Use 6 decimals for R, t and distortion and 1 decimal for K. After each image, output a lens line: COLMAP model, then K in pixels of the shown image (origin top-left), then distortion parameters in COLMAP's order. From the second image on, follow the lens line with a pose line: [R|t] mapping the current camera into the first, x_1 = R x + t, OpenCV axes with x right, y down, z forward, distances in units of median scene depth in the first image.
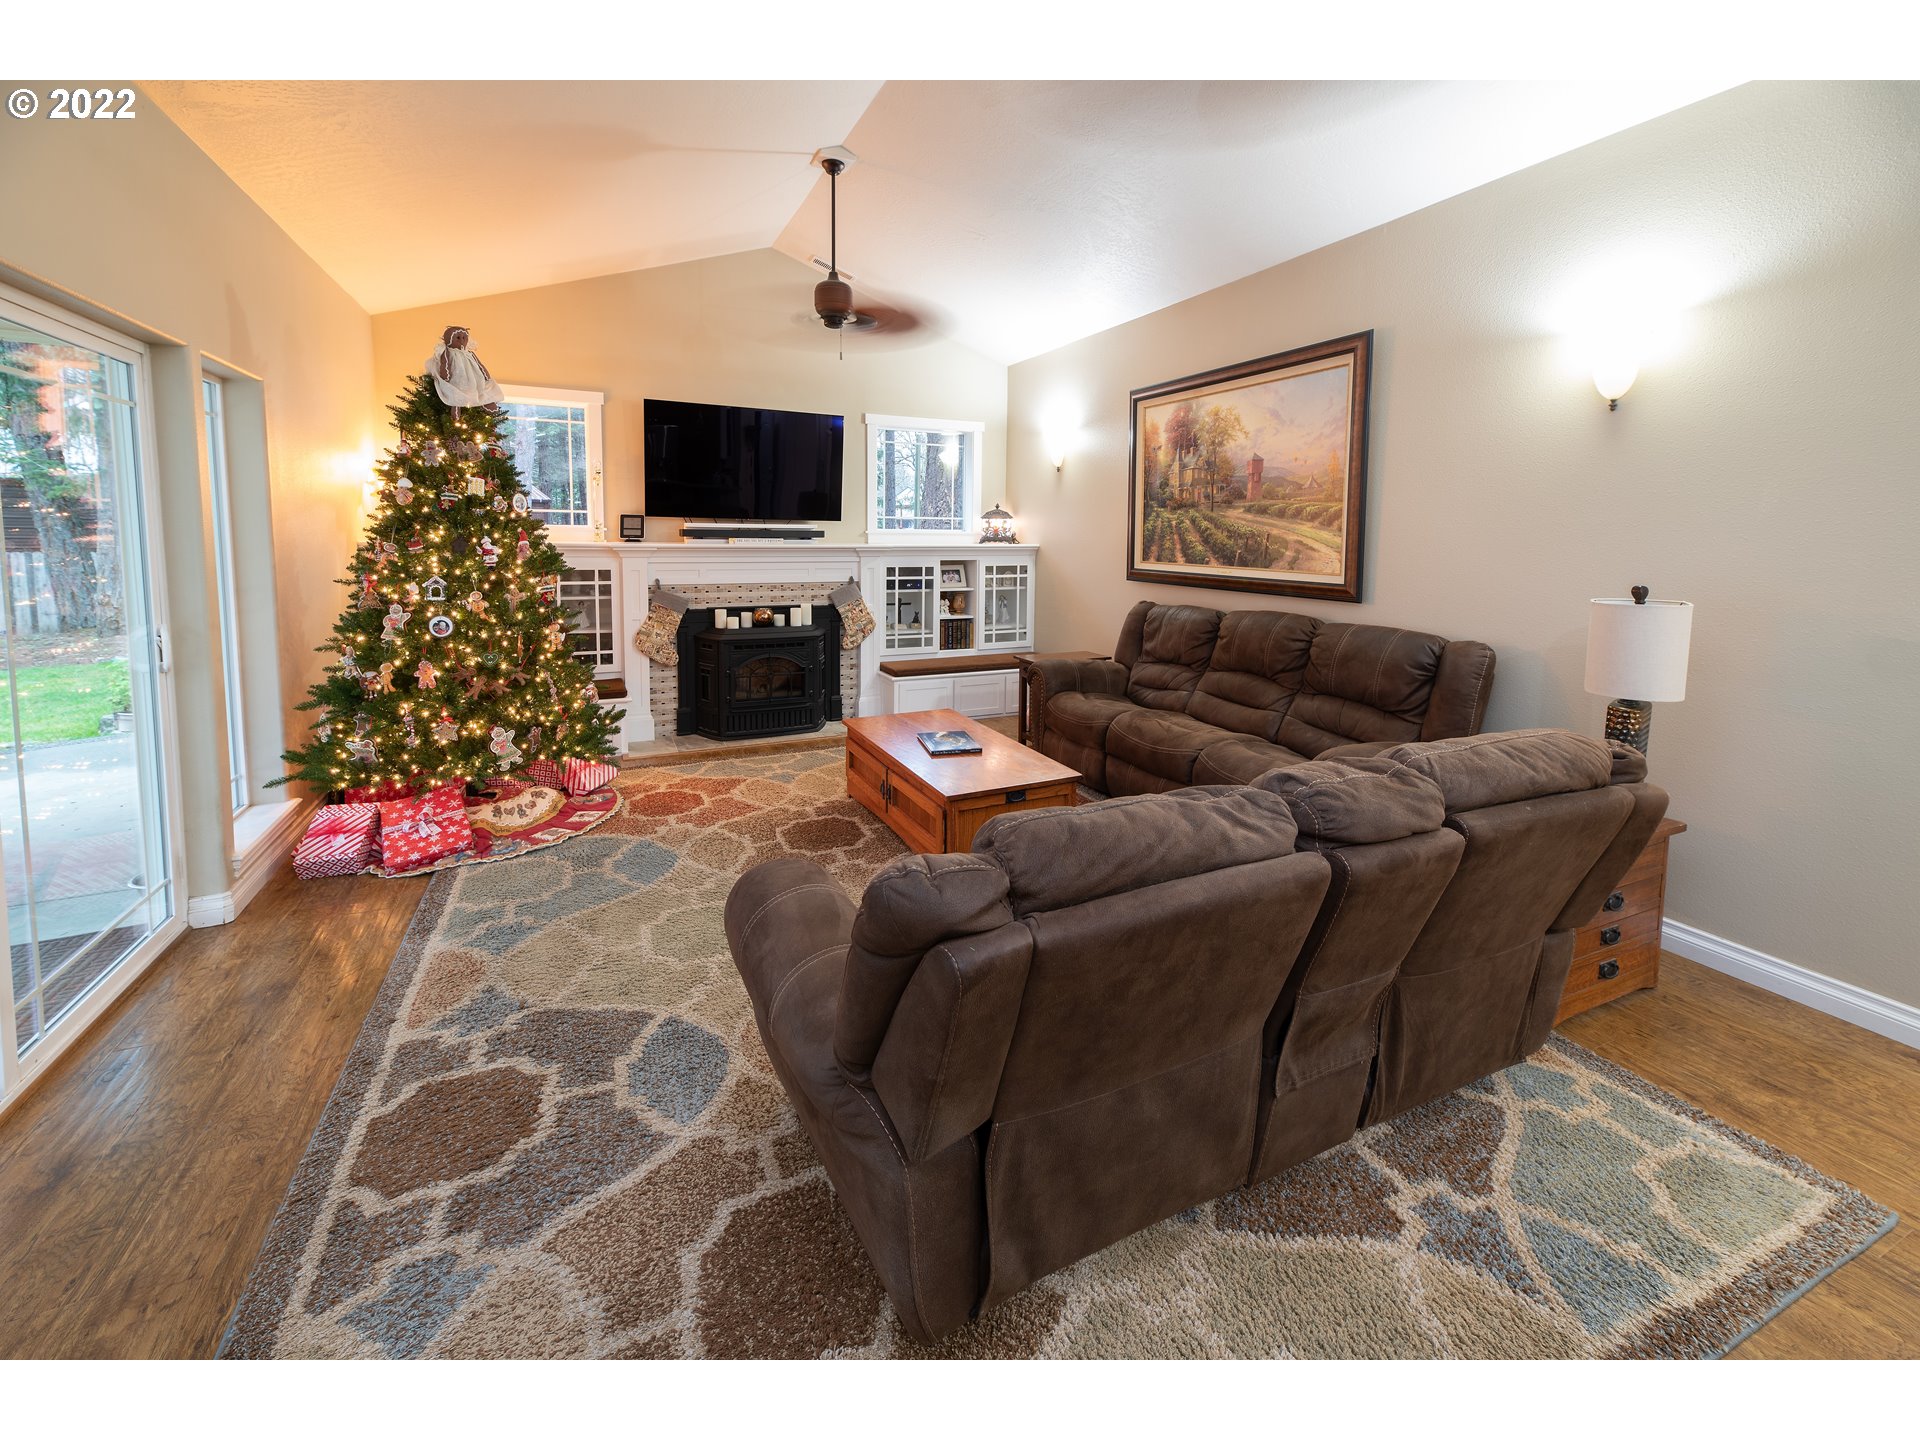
lens RADIAL K [[773.0, 0, 963.1], [0, 773.0, 593.9], [0, 0, 1]] dist [0.020418, -0.000038]
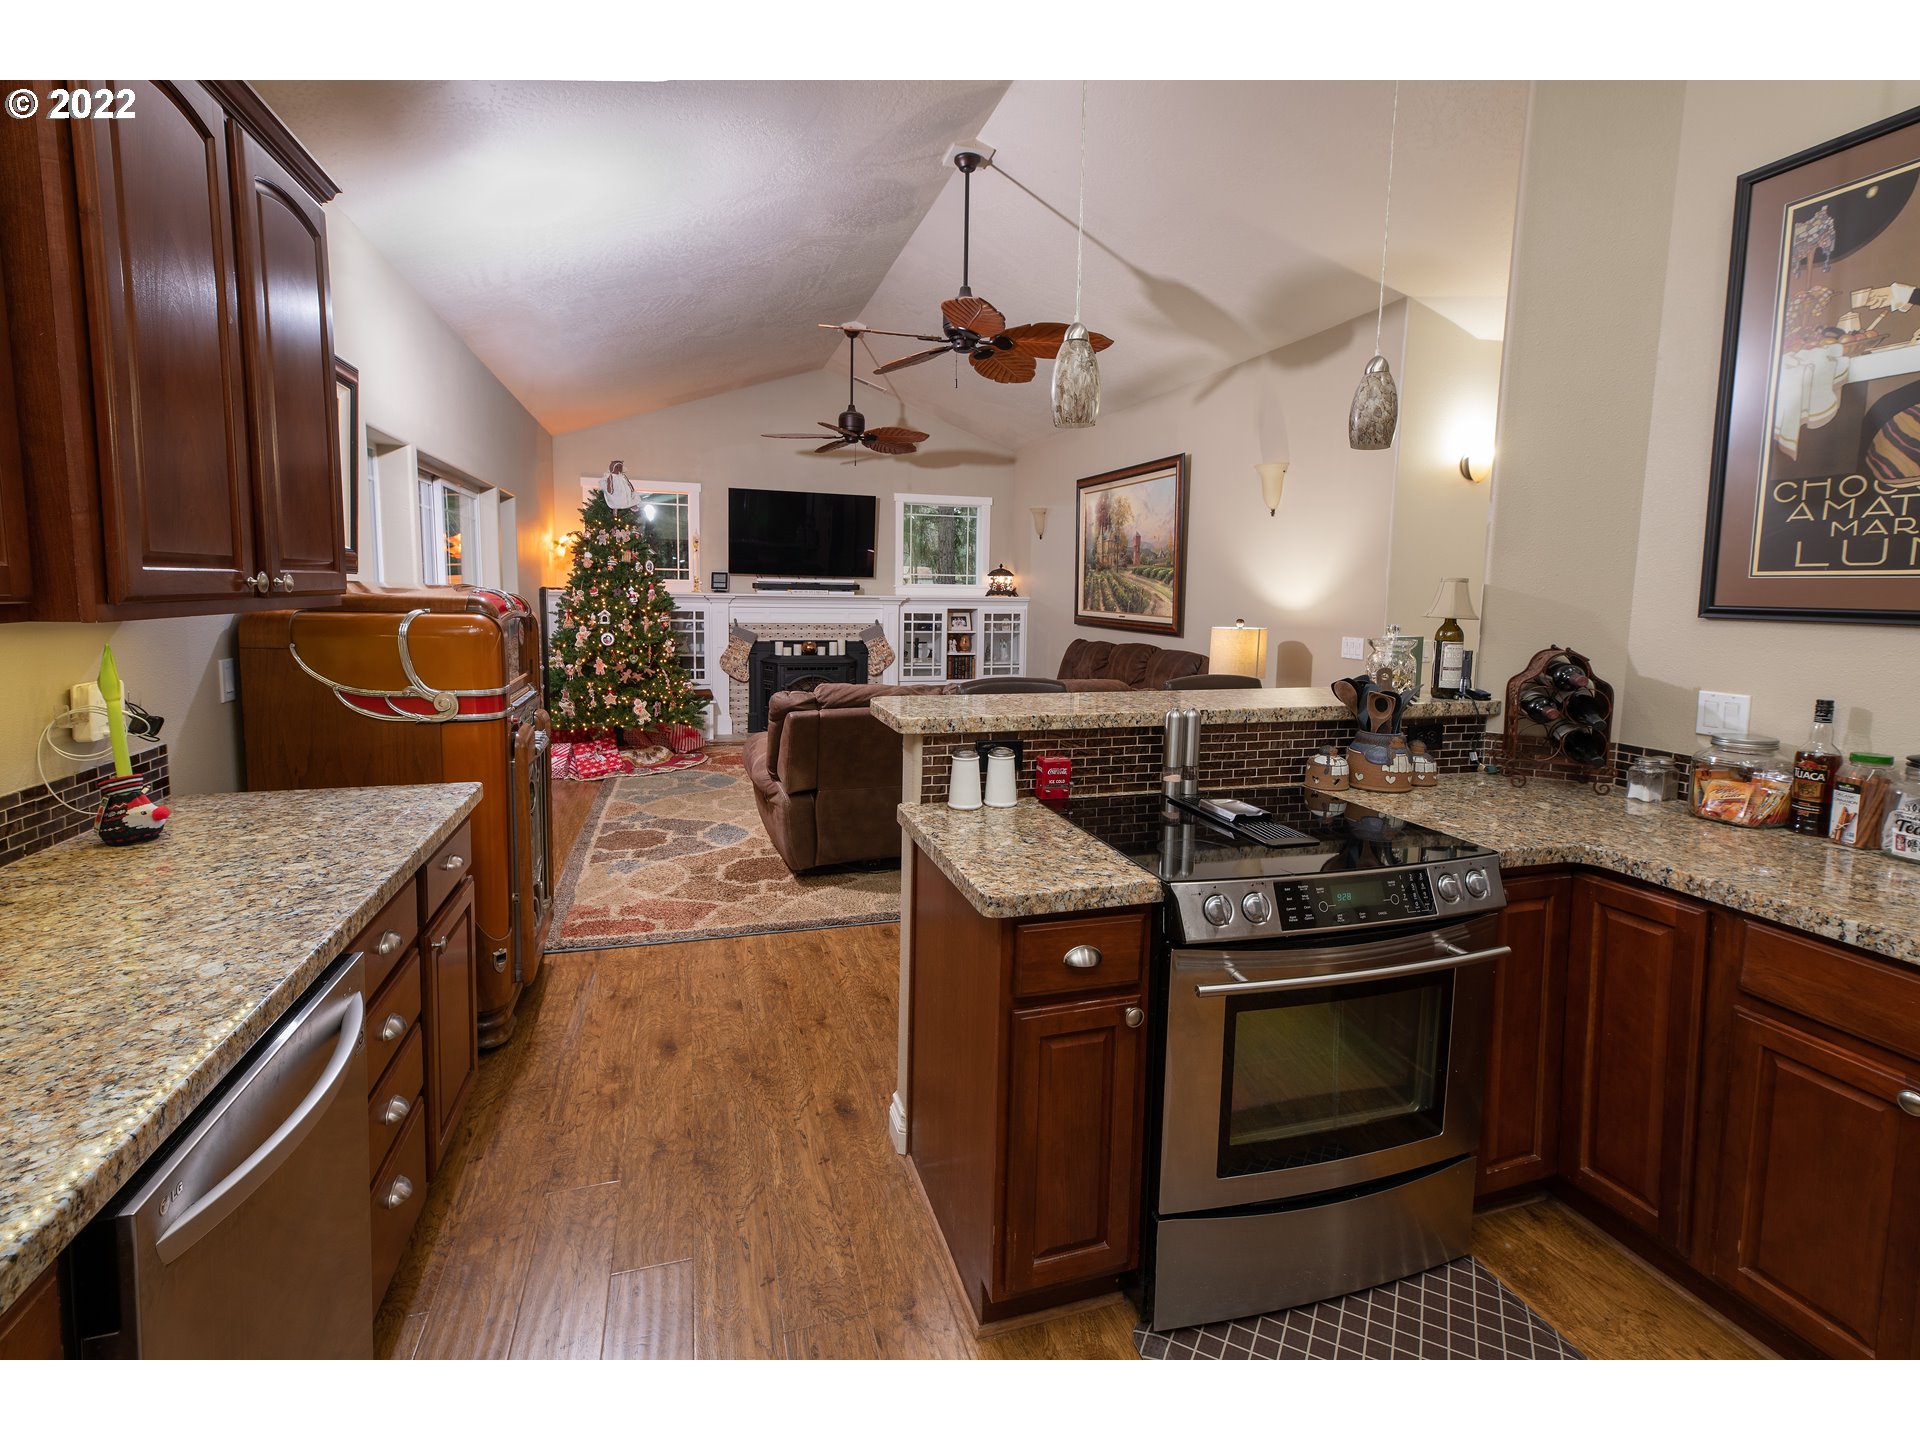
lens RADIAL K [[893.5, 0, 964.2], [0, 893.5, 674.6], [0, 0, 1]] dist [0.031940, -0.000687]
pose [[0.988186, 0.021946, -0.151681, 0.257166], [-0.019205, 0.999625, 0.019514, 0.041635], [0.152053, -0.016370, 0.988237, -0.526732]]
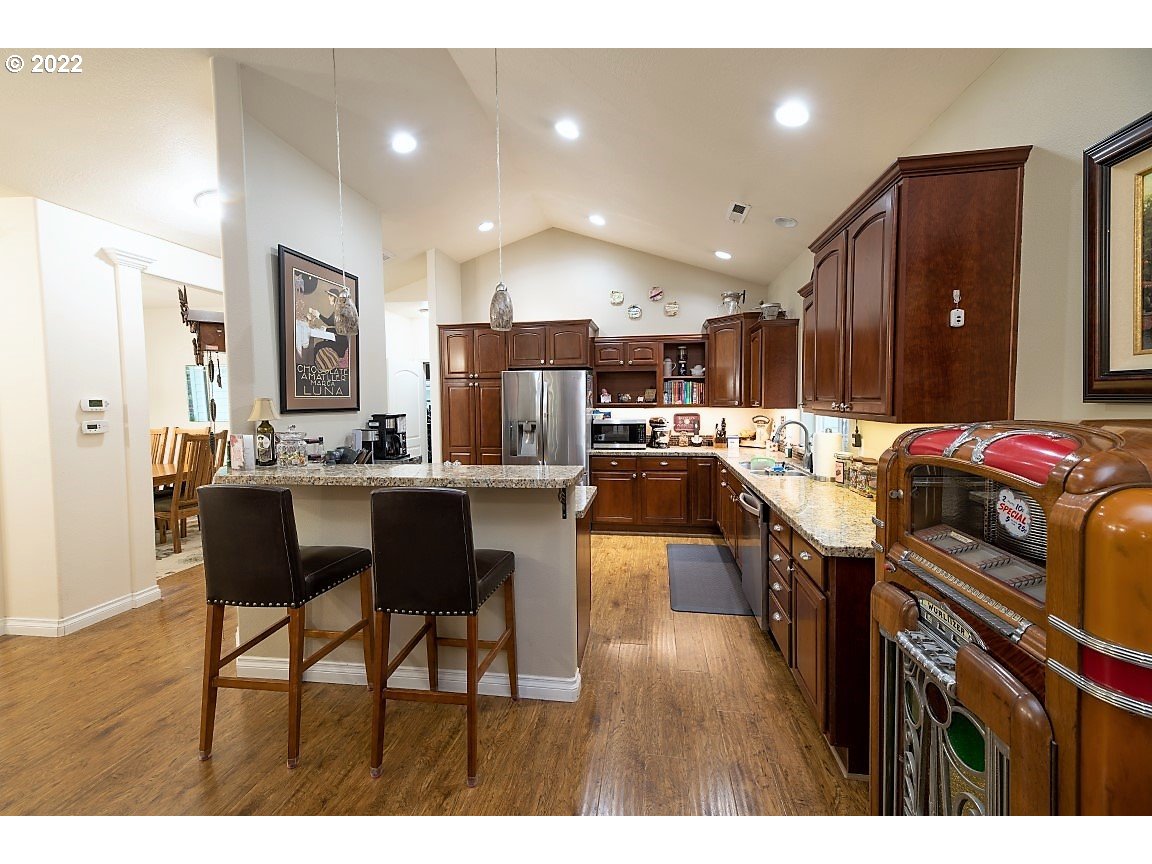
lens RADIAL K [[509.2, 0, 579.3], [0, 509.2, 427.0], [0, 0, 1]] dist [0.001205, -0.000361]
pose [[-0.823584, -0.034994, 0.566113, -0.121653], [0.045780, 0.990737, 0.127842, -0.034414], [-0.565343, 0.131205, -0.814354, 0.303066]]
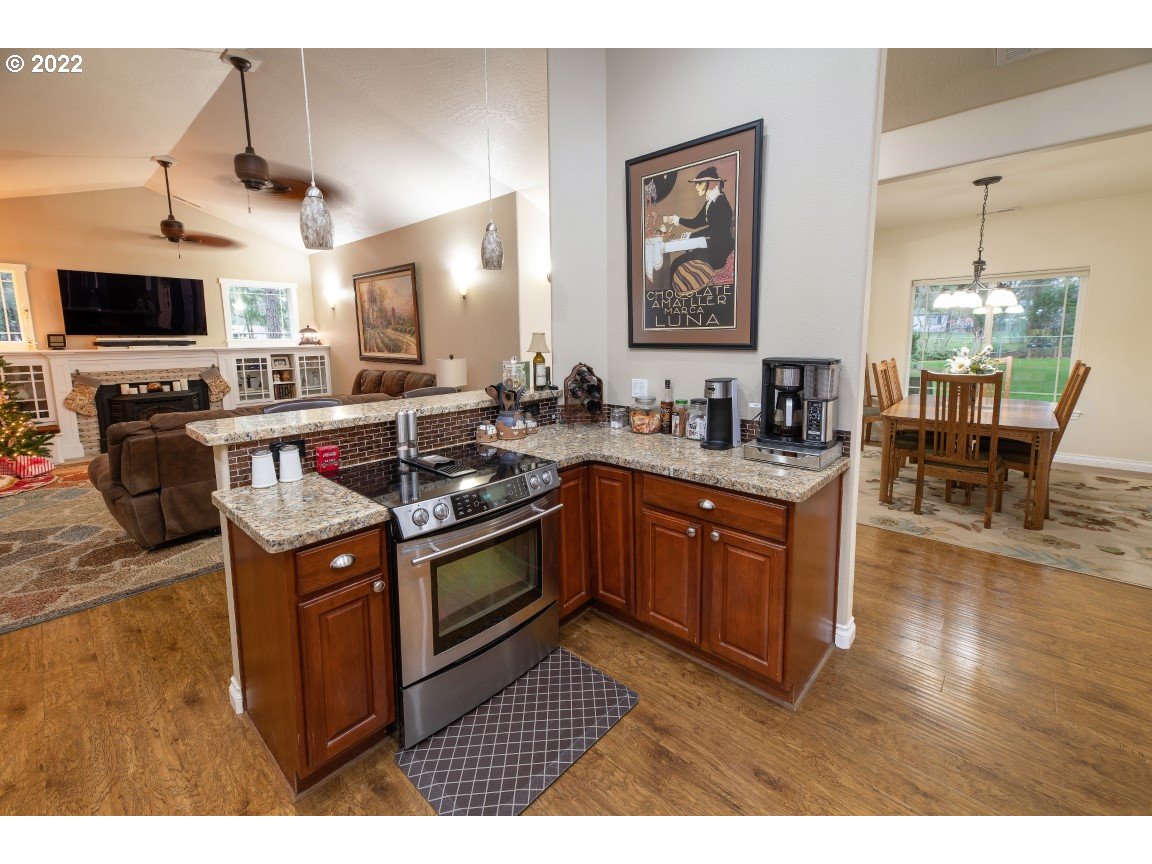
lens RADIAL K [[490.0, 0, 578.6], [0, 490.0, 394.0], [0, 0, 1]] dist [0.027046, -0.000897]
pose [[0.932526, -0.064750, 0.355249, 0.286416], [0.049703, 0.997444, 0.051330, 0.036396], [-0.357665, -0.030209, 0.933361, -0.539581]]
